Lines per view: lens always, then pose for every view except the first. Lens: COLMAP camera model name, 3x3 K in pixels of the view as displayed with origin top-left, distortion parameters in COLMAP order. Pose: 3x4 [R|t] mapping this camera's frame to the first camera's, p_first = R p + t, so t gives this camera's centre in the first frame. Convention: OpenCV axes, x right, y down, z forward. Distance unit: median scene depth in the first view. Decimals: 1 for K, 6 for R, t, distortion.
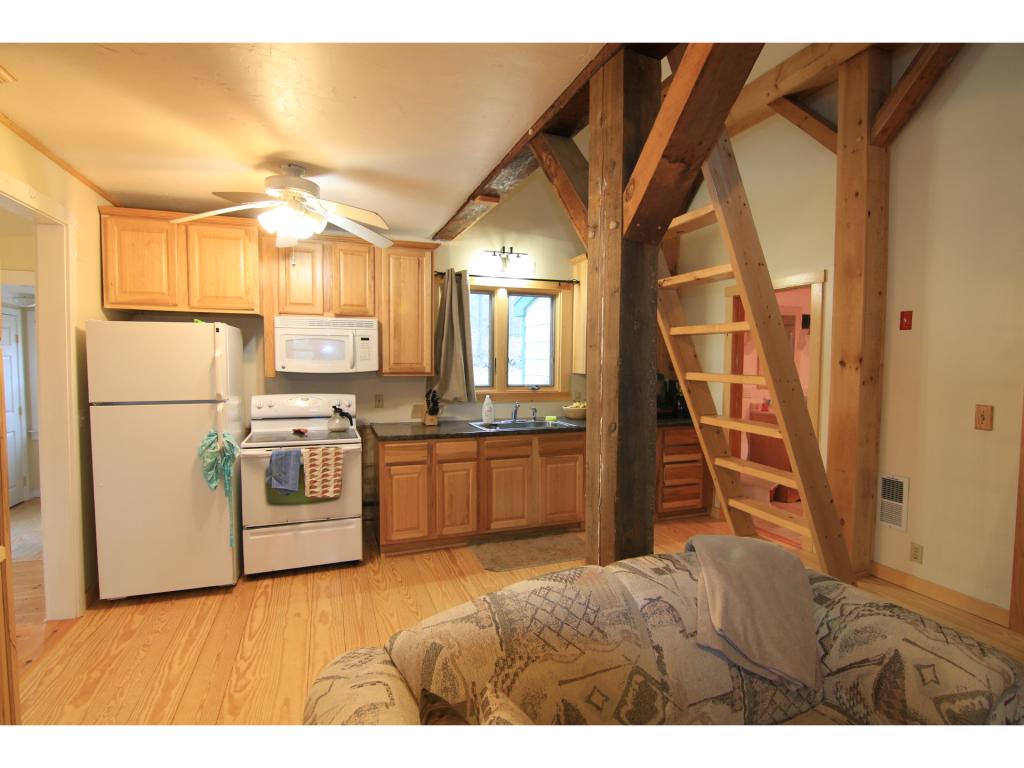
lens RADIAL K [[521.4, 0, 512.0], [0, 521.4, 384.0], [0, 0, 1]] dist [-0.005890, -0.011449]
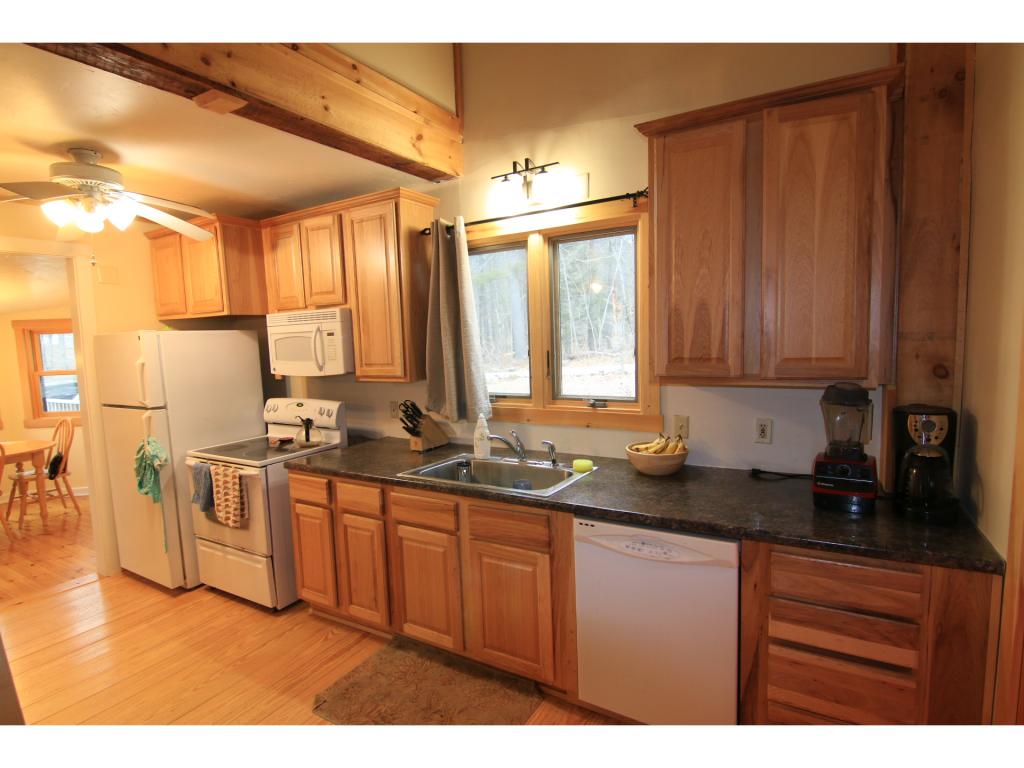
lens RADIAL K [[521.4, 0, 512.0], [0, 521.4, 384.0], [0, 0, 1]] dist [-0.005890, -0.011449]
pose [[0.629366, 0.040380, -0.776059, 0.527605], [0.001240, 0.998596, 0.052965, -0.053768], [0.777108, -0.034297, 0.628432, 0.735676]]
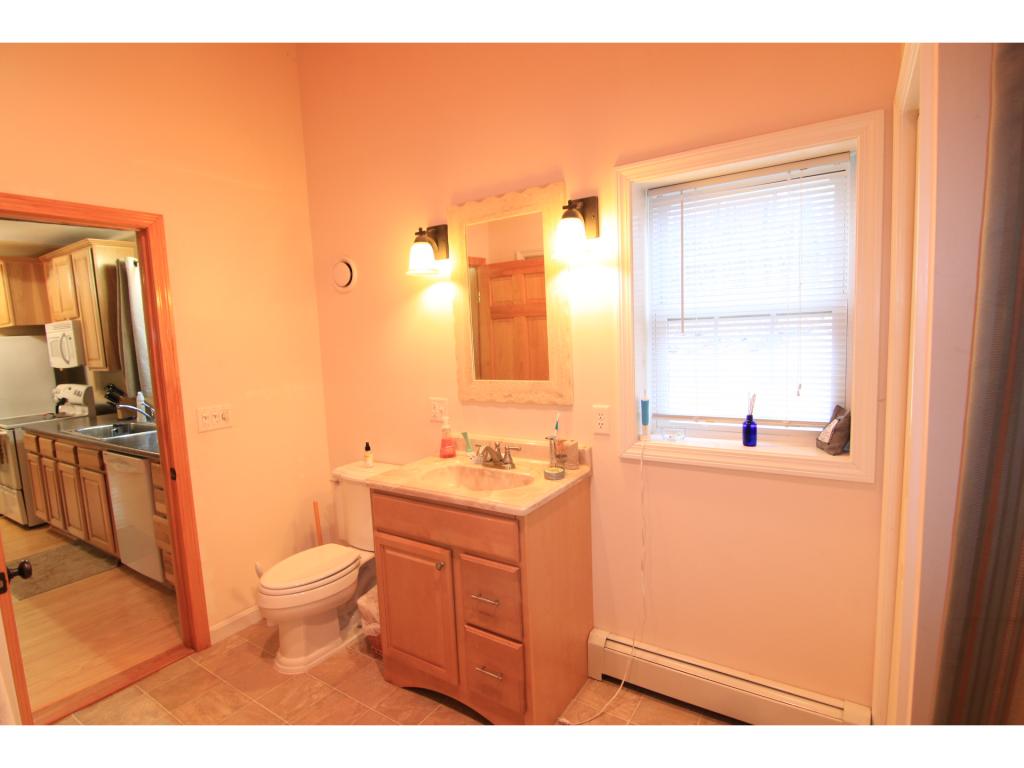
lens RADIAL K [[521.4, 0, 512.0], [0, 521.4, 384.0], [0, 0, 1]] dist [-0.005890, -0.011449]
pose [[0.598516, 0.049243, -0.799596, 1.236184], [0.012491, 0.997414, 0.070775, -0.056310], [0.801013, -0.052348, 0.596353, 1.130163]]
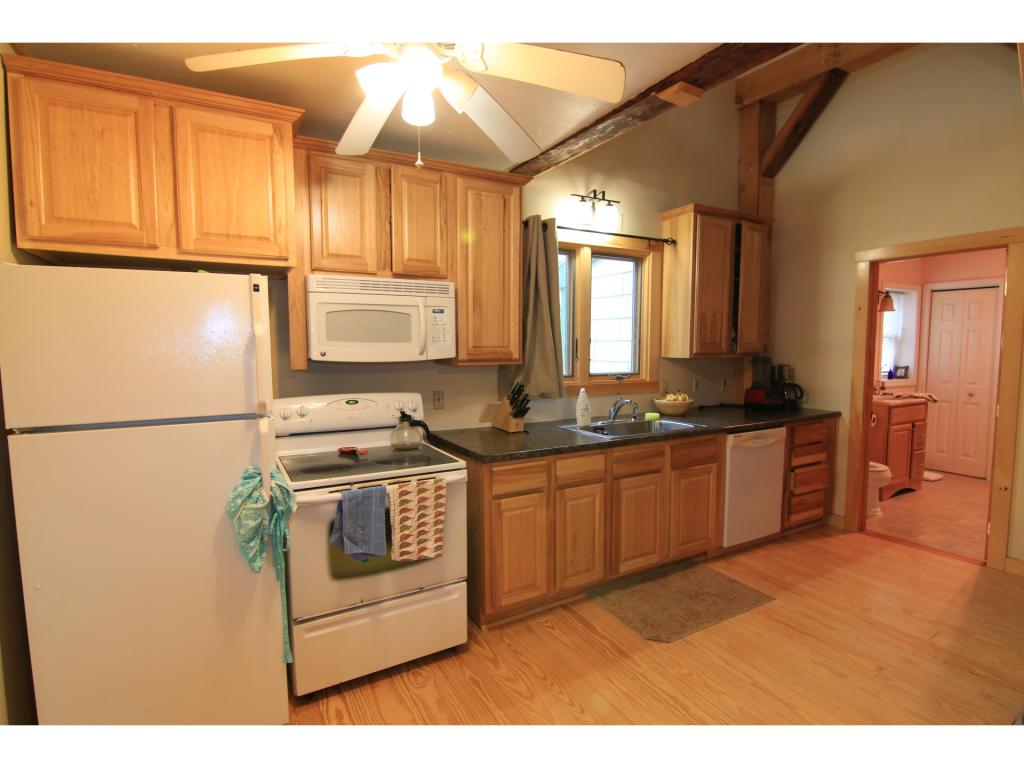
lens RADIAL K [[521.4, 0, 512.0], [0, 521.4, 384.0], [0, 0, 1]] dist [-0.005890, -0.011449]
pose [[0.986476, -0.020518, 0.162619, -0.309060], [0.015495, 0.999365, 0.032099, -0.011834], [-0.163174, -0.029145, 0.986167, 0.320978]]
